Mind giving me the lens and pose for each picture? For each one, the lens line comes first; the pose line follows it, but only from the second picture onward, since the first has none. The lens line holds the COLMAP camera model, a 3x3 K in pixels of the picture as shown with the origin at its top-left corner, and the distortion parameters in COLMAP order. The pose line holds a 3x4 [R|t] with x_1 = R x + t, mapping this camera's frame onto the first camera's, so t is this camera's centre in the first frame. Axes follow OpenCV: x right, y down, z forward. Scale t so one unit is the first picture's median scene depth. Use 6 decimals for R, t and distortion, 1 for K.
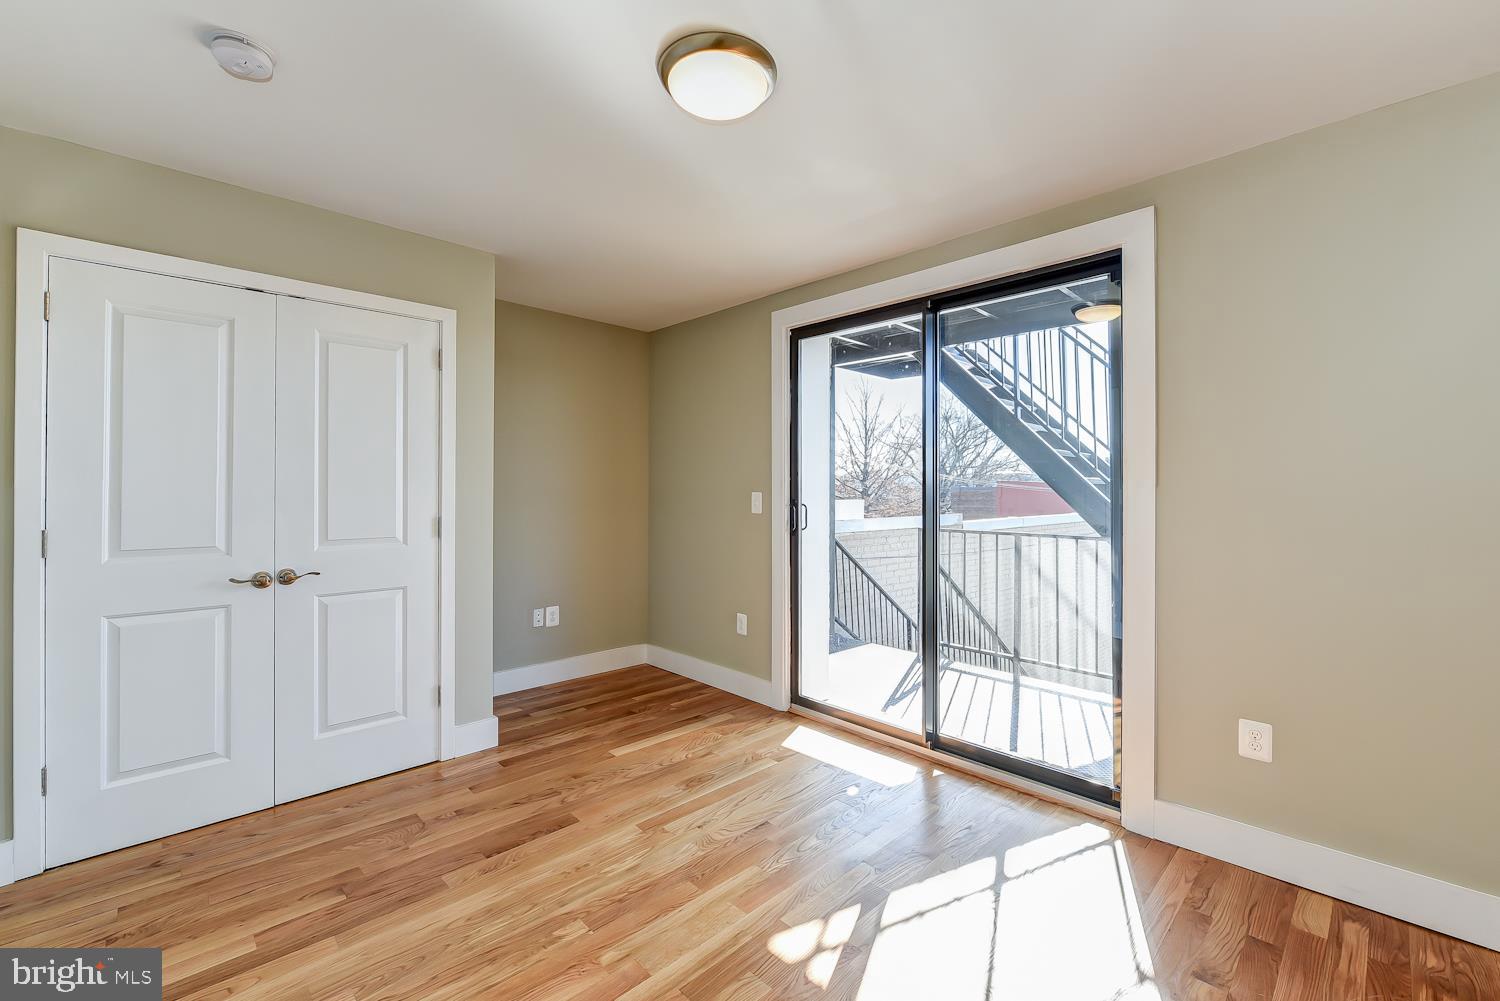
lens RADIAL K [[634.5, 0, 767.0], [0, 634.5, 468.7], [0, 0, 1]] dist [0.002005, -0.001206]
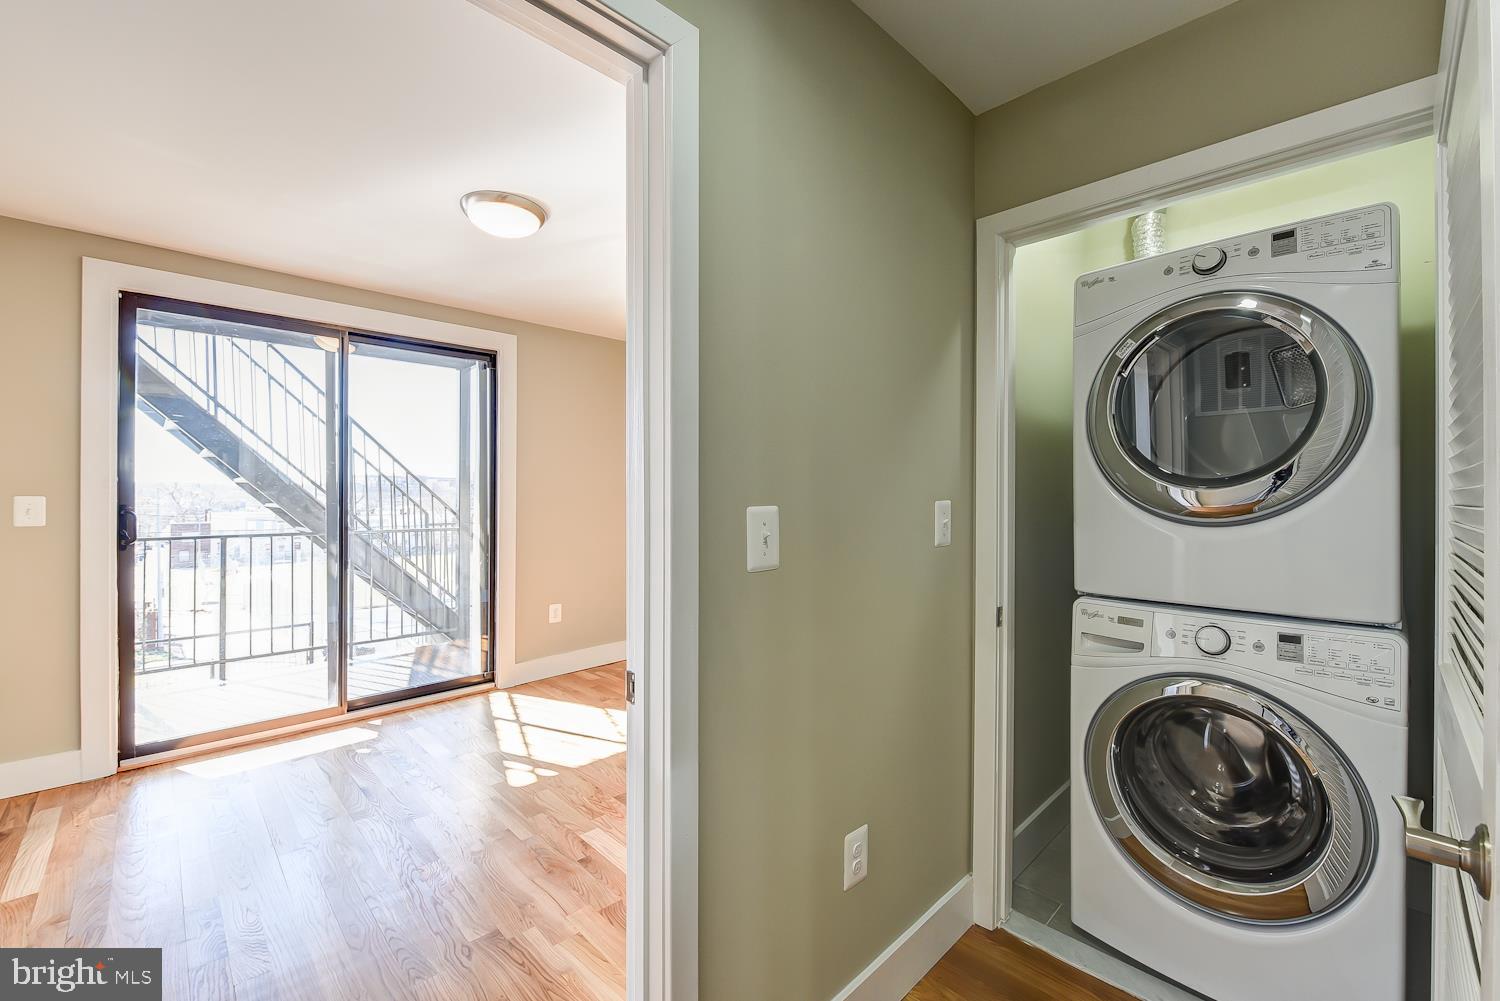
lens RADIAL K [[609.6, 0, 750.0], [0, 609.6, 500.5], [0, 0, 1]] dist [-0.003771, -0.000310]
pose [[0.012256, -0.012670, 0.999845, -0.946199], [-0.033768, 0.999344, 0.013077, 0.004816], [-0.999355, -0.033923, 0.011820, 0.273884]]
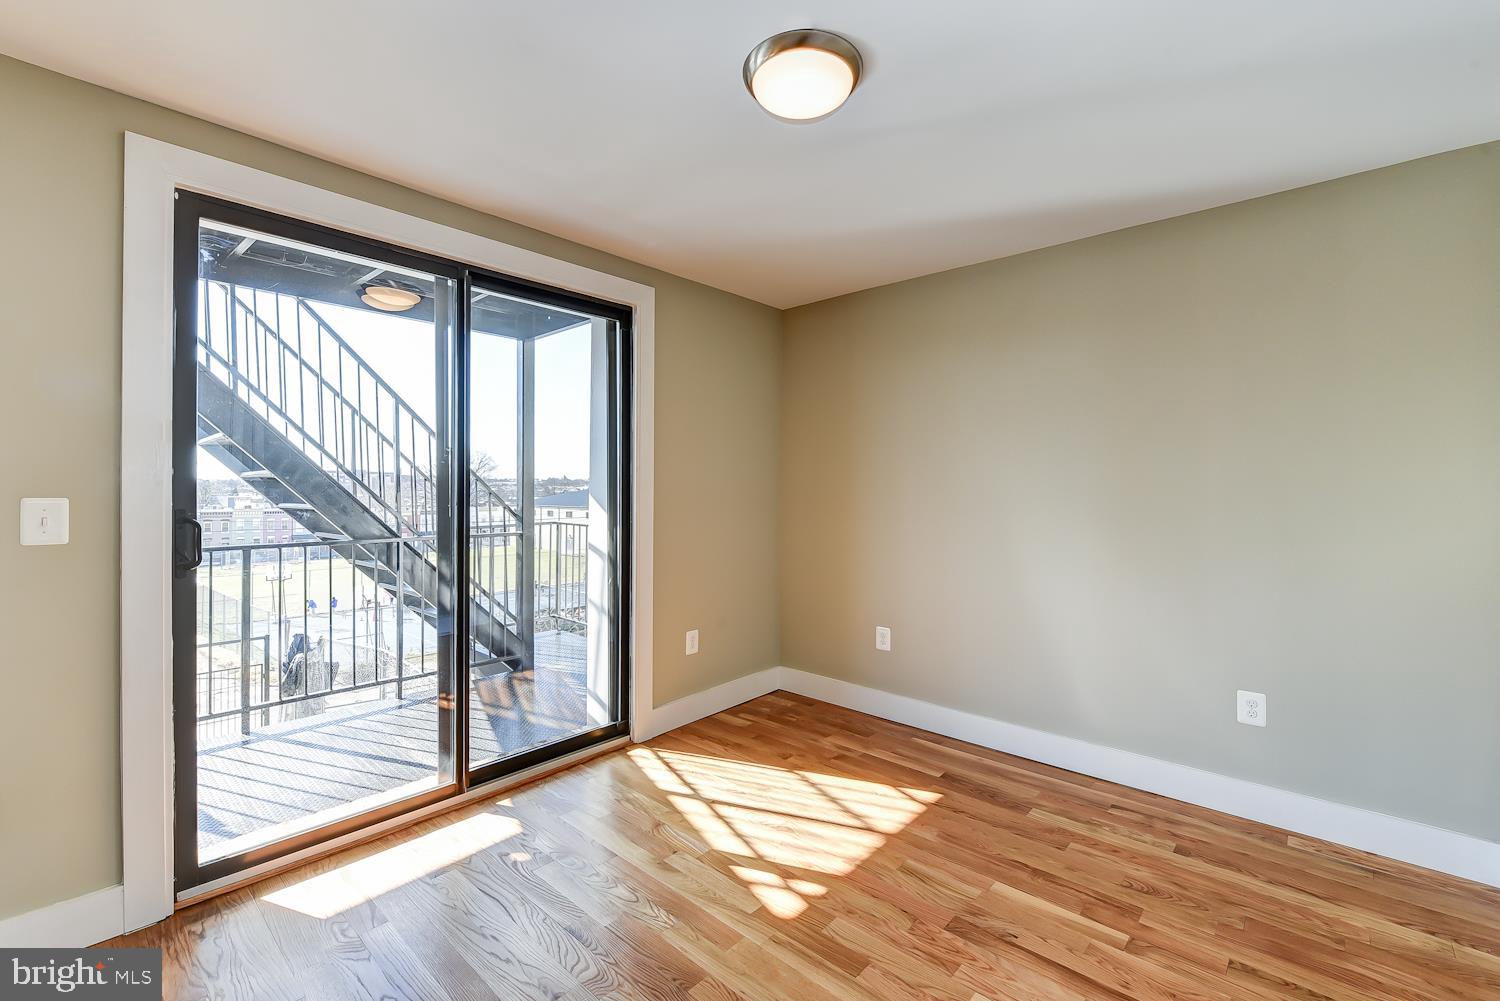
lens RADIAL K [[629.3, 0, 745.4], [0, 629.3, 496.2], [0, 0, 1]] dist [-0.002892, -0.000440]
pose [[-0.041457, -0.011468, 0.999074, -0.671896], [-0.030620, 0.999479, 0.010202, 0.019032], [-0.998671, -0.030169, -0.041787, 0.732375]]
